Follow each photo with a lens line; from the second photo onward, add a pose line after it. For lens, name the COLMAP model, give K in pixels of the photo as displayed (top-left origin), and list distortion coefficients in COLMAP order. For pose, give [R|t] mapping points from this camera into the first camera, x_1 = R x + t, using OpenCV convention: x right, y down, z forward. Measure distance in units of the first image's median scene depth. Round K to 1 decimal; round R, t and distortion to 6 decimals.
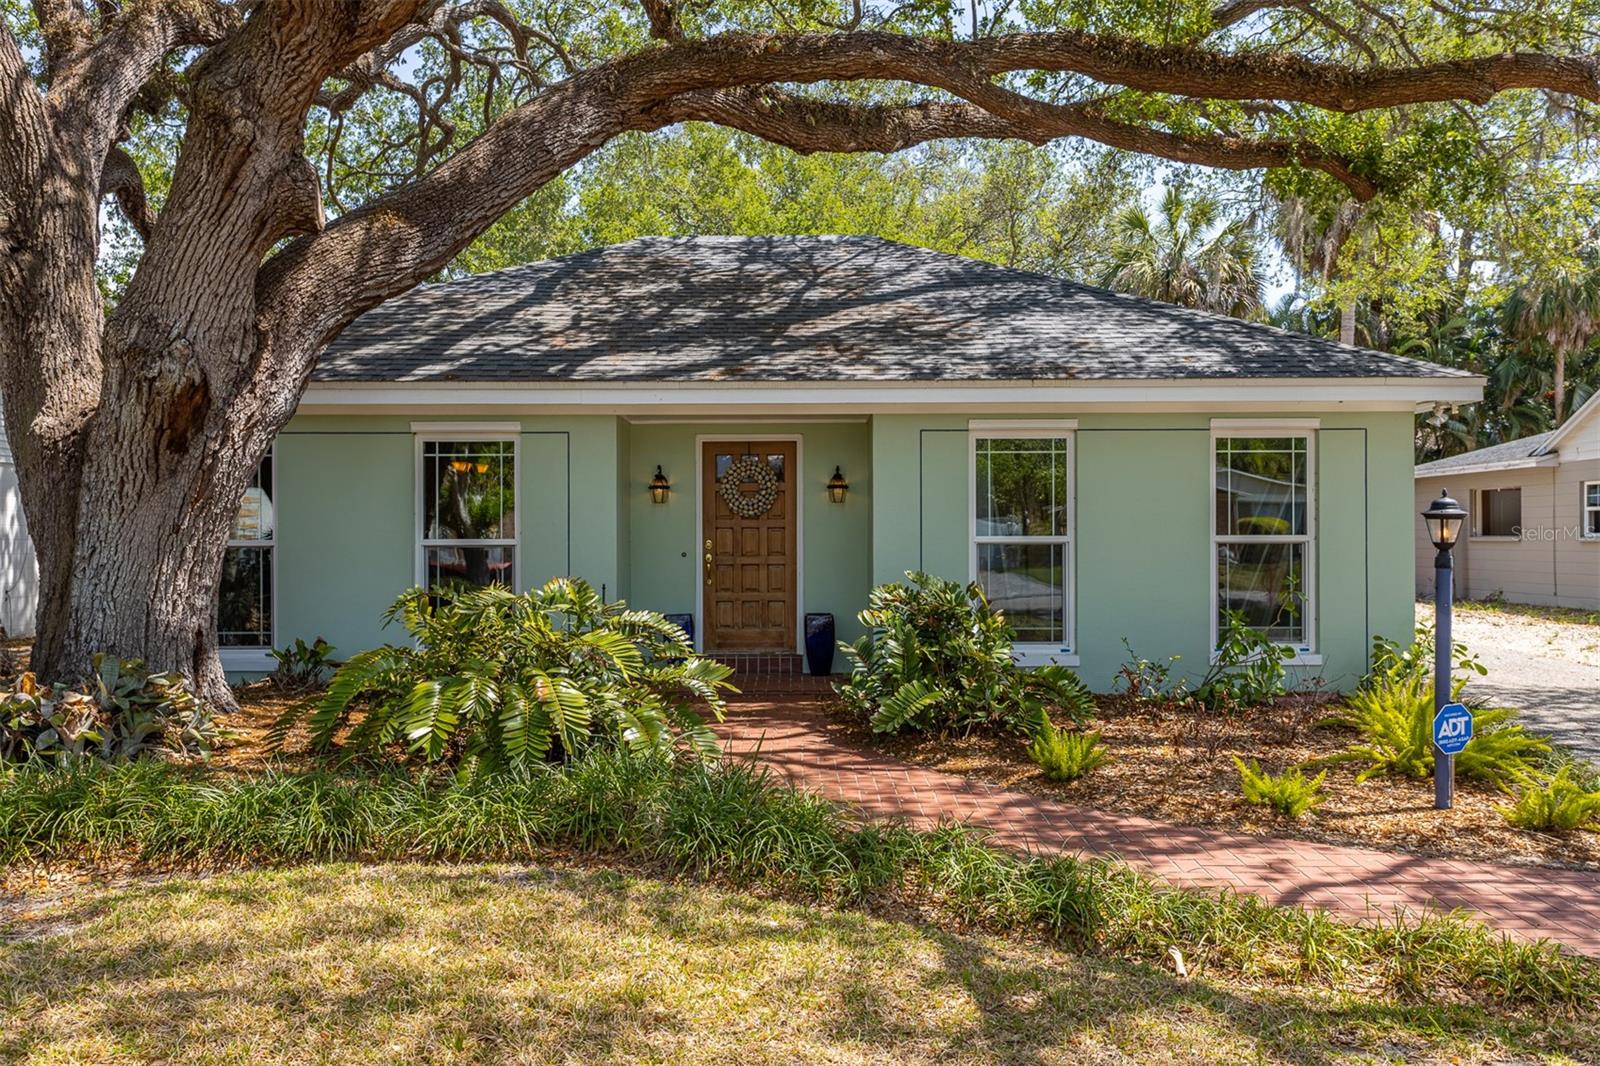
lens RADIAL K [[1273.0, 0, 800.0], [0, 1273.0, 533.0], [0, 0, 1]] dist [0.003733, -0.001817]
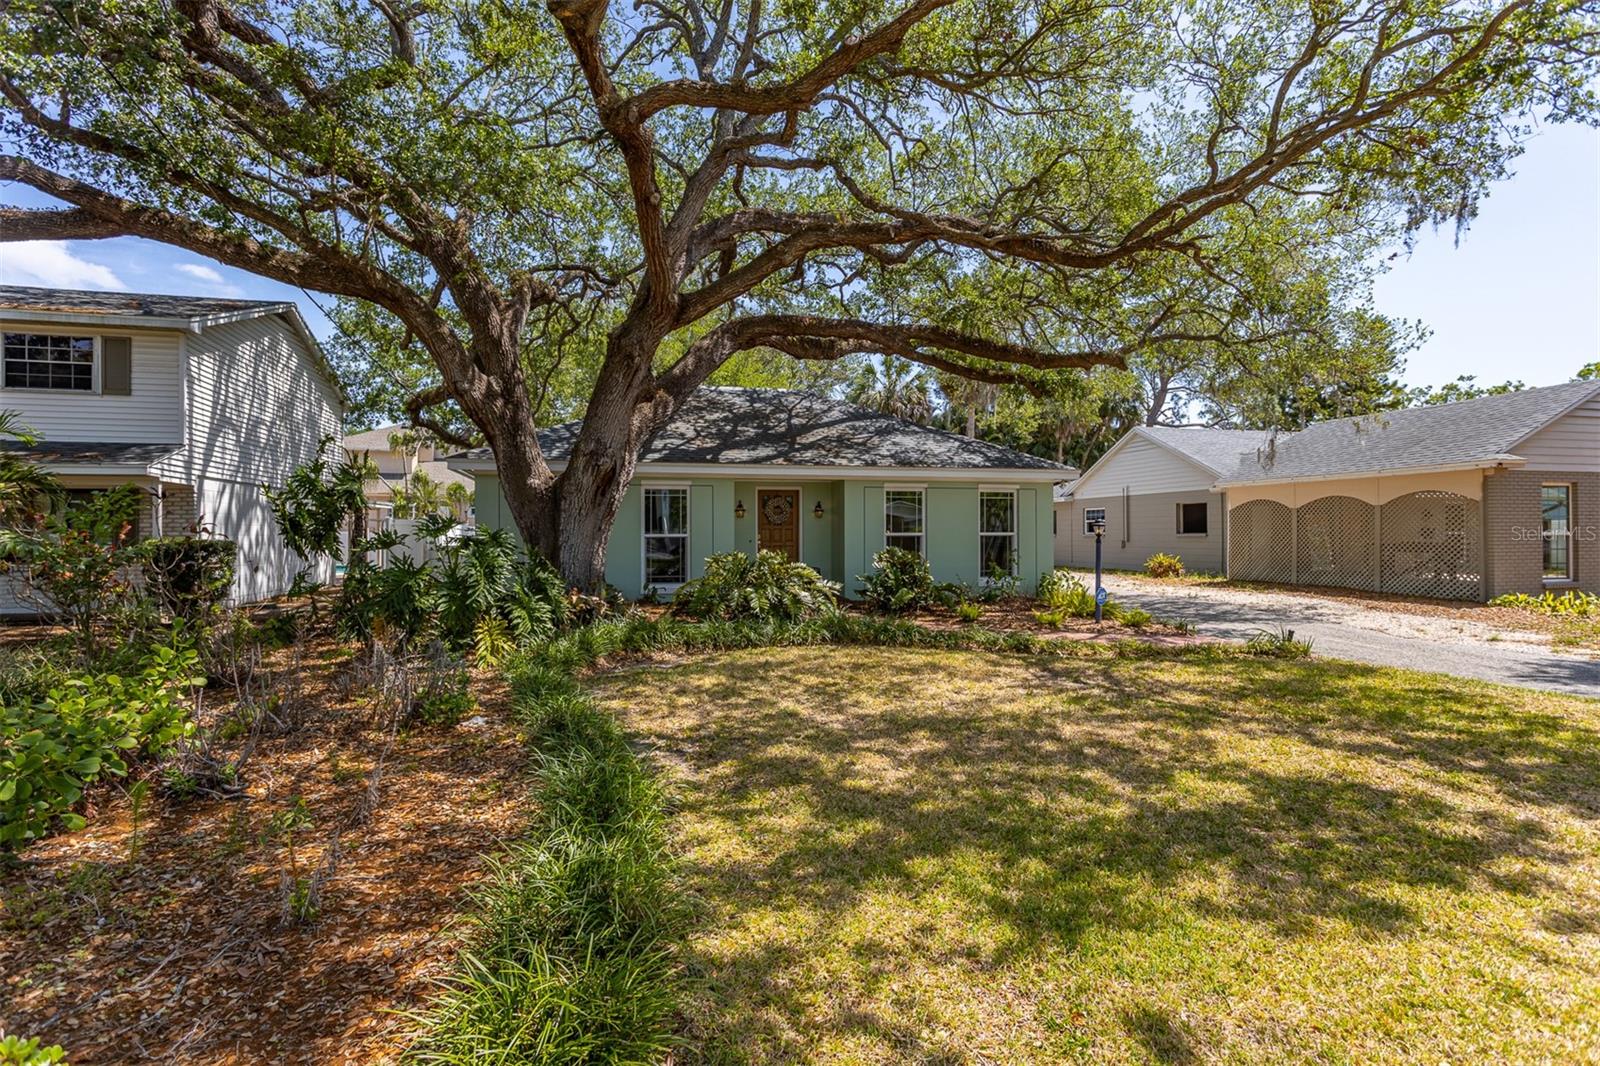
lens RADIAL K [[794.3, 0, 805.6], [0, 794.3, 520.4], [0, 0, 1]] dist [-0.052083, 0.029350]
pose [[0.968630, 0.004550, 0.248464, -0.358577], [-0.000390, 0.999859, -0.016787, 0.003732], [-0.248505, 0.016164, 0.968496, -0.358496]]
